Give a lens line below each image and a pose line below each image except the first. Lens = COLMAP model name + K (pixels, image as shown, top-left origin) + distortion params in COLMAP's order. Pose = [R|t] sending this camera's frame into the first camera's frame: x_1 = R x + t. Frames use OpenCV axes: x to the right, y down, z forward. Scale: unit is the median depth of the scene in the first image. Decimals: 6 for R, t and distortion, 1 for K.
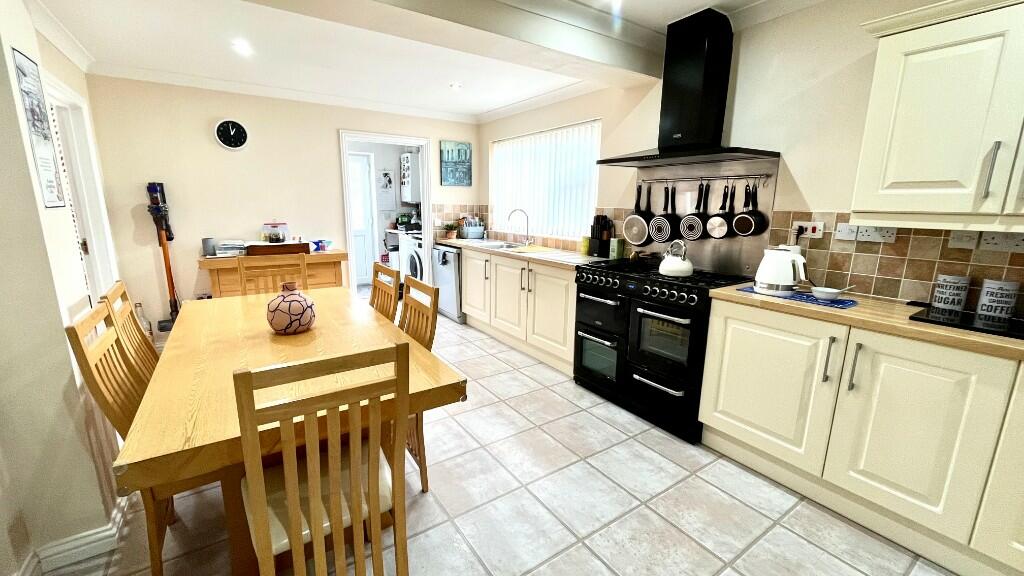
lens RADIAL K [[412.8, 0, 505.7], [0, 412.8, 289.7], [0, 0, 1]] dist [-0.003155, -0.000923]
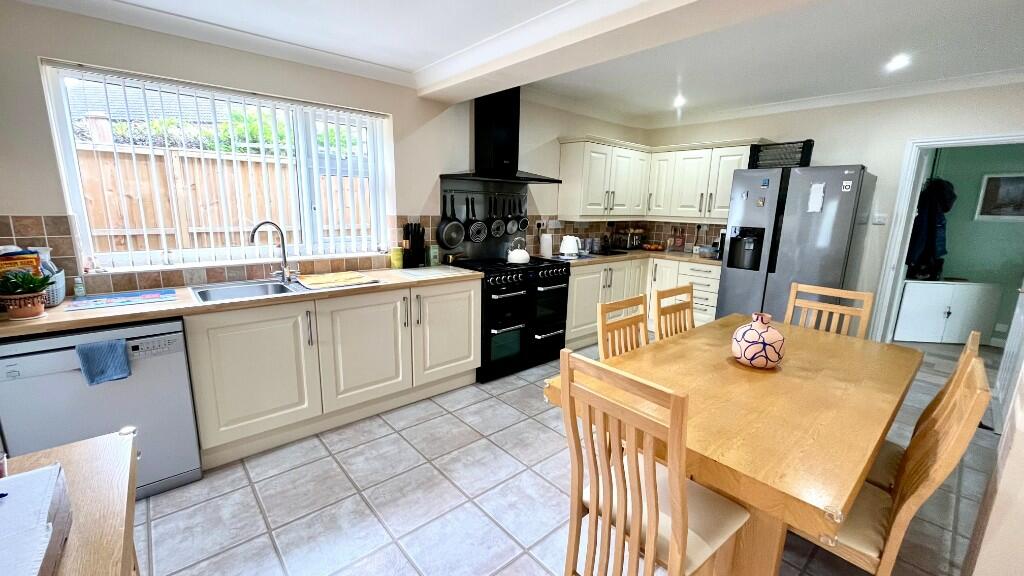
lens RADIAL K [[412.8, 0, 508.7], [0, 412.8, 285.3], [0, 0, 1]] dist [-0.003155, -0.000923]
pose [[-0.132120, -0.202347, 0.970361, -0.932378], [0.181763, 0.957398, 0.224392, -0.272933], [-0.974426, 0.206022, -0.089712, 1.129513]]
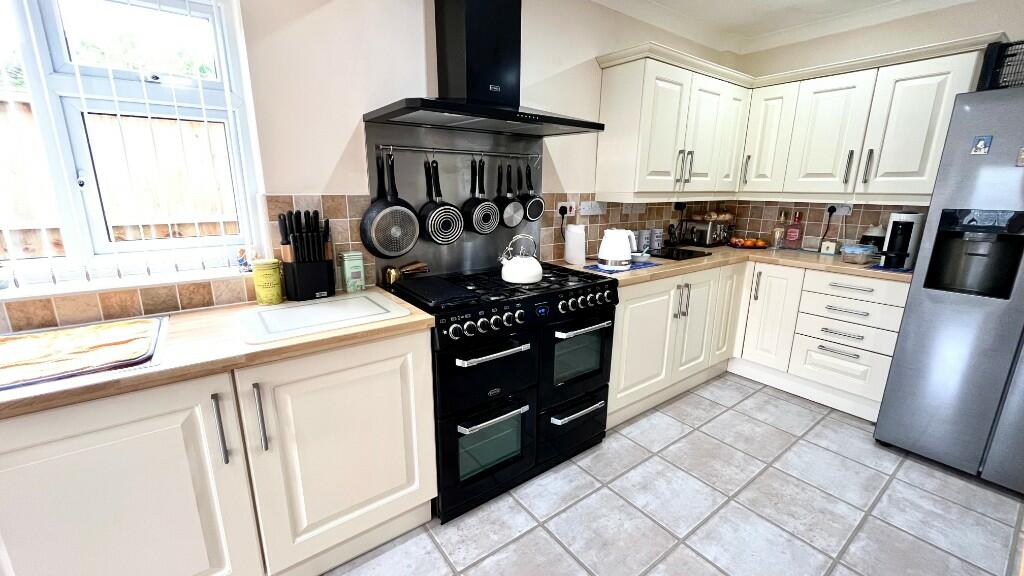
lens RADIAL K [[412.8, 0, 507.1], [0, 412.8, 289.0], [0, 0, 1]] dist [-0.003155, -0.000923]
pose [[-0.044310, -0.250117, 0.967201, -0.321498], [0.200701, 0.946185, 0.253877, -0.212497], [-0.978650, 0.205367, 0.008274, 0.983872]]
